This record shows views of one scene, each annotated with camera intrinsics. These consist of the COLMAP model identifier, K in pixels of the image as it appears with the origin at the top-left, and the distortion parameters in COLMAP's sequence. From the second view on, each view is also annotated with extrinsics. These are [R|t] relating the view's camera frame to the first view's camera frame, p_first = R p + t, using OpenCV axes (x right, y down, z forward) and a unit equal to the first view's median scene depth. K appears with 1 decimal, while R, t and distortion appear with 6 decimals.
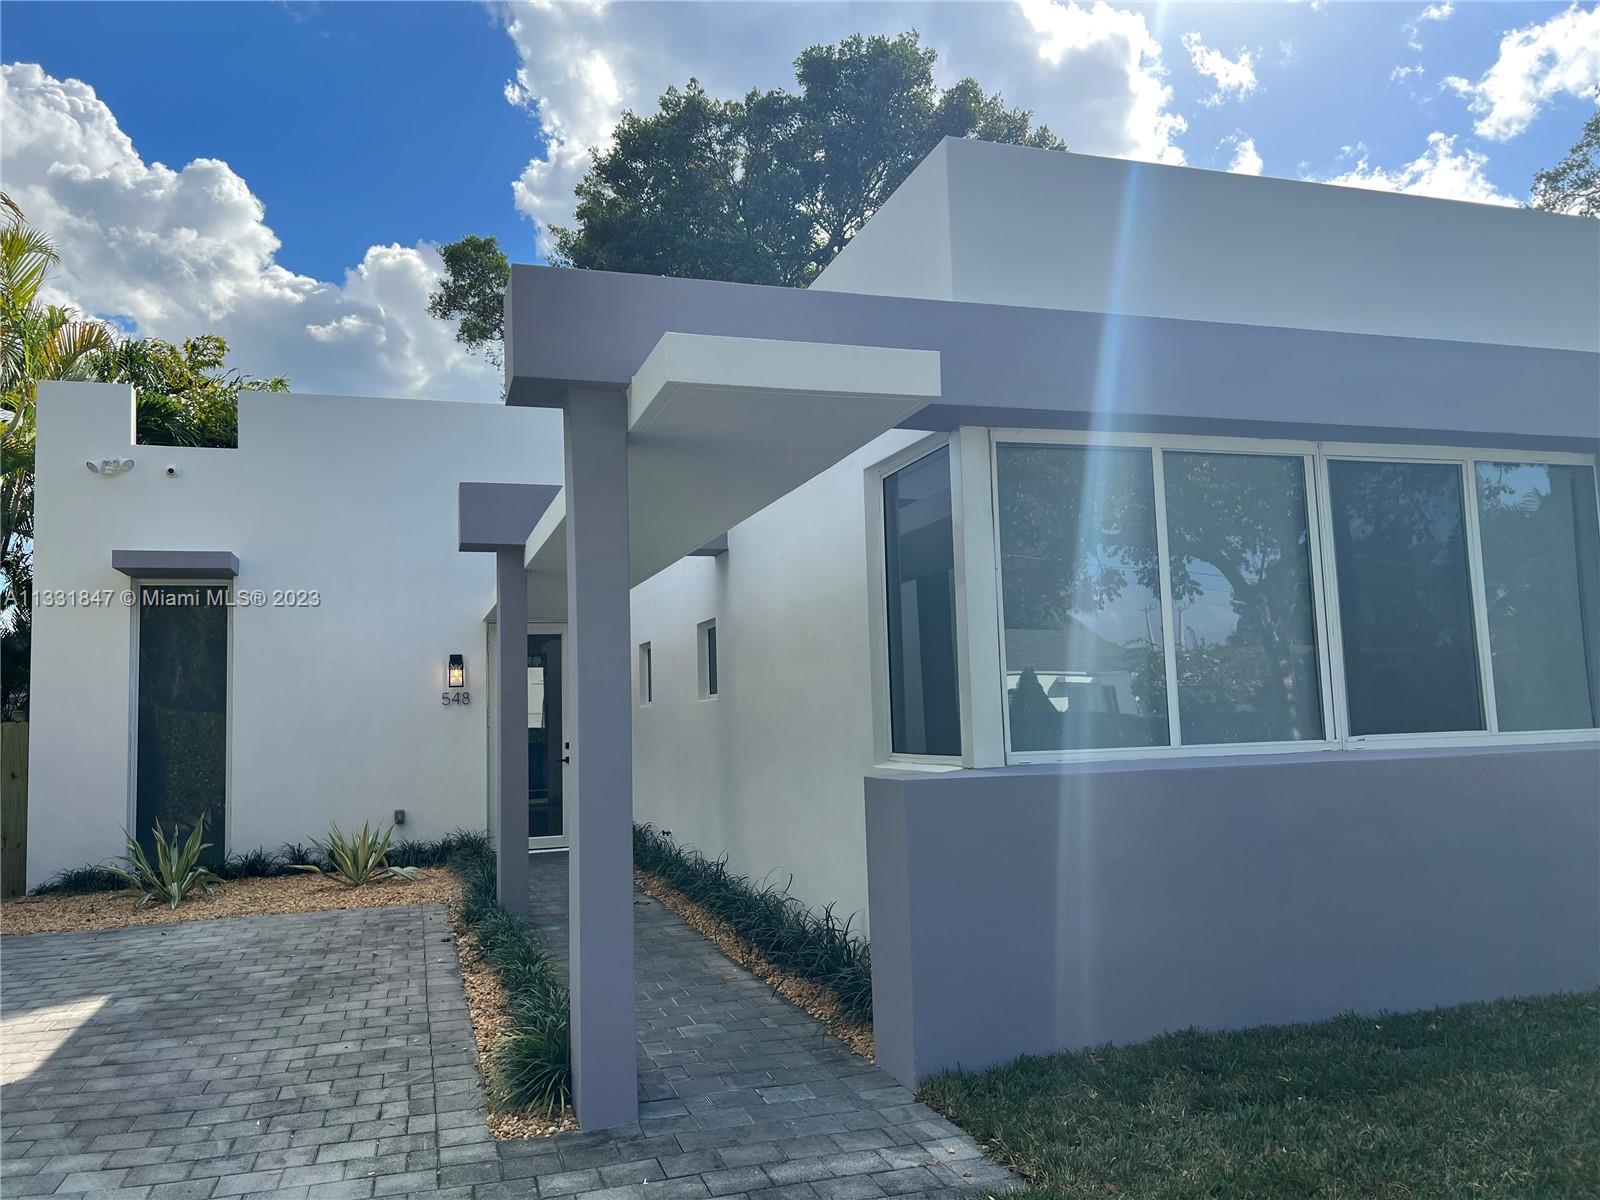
lens RADIAL K [[1176.0, 0, 800.0], [0, 1176.0, 600.0], [0, 0, 1]] dist [-0.001500, 0.000504]
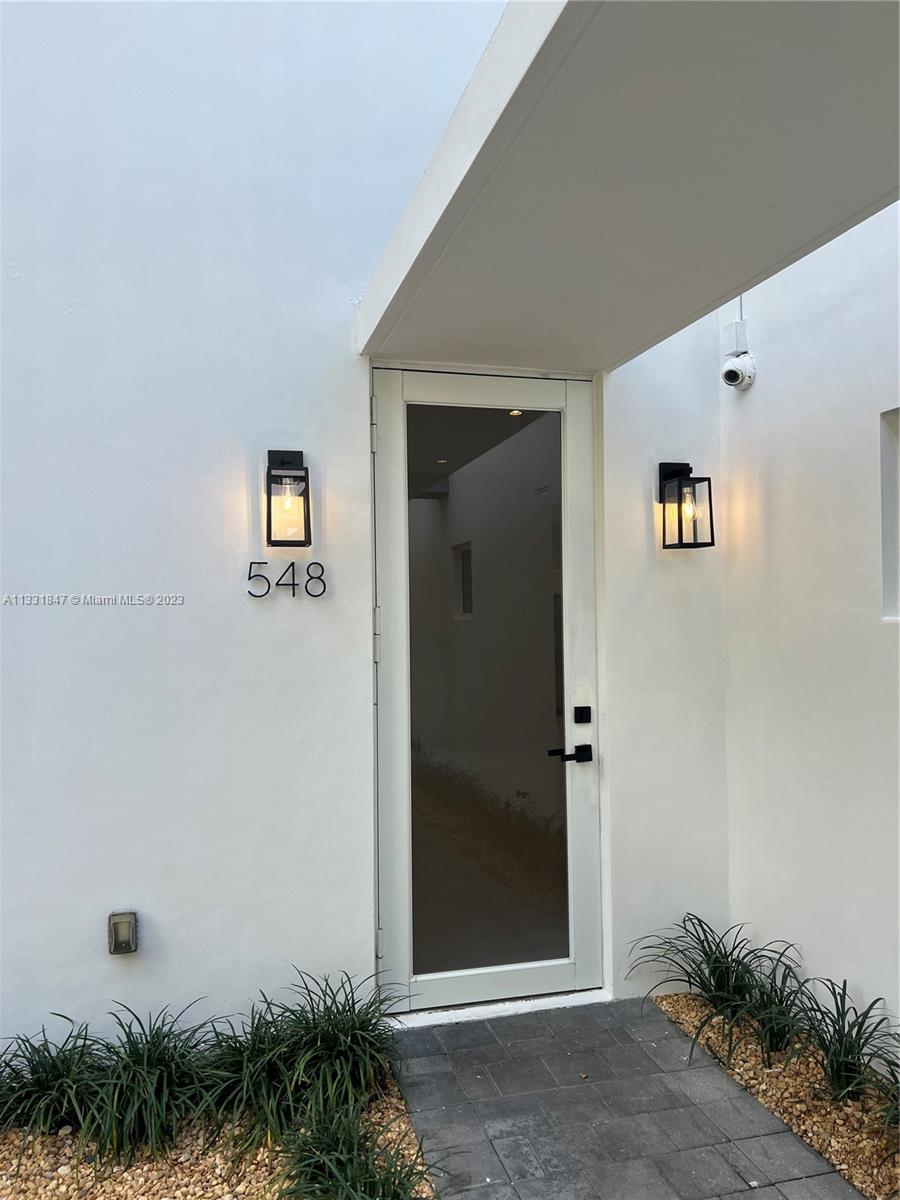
lens RADIAL K [[882.0, 0, 450.0], [0, 882.0, 600.0], [0, 0, 1]] dist [-0.001500, 0.000504]
pose [[0.999635, 0.010976, -0.024675, -0.143471], [-0.009508, 0.998222, 0.058849, 0.044577], [0.025277, -0.058593, 0.997962, 0.447955]]
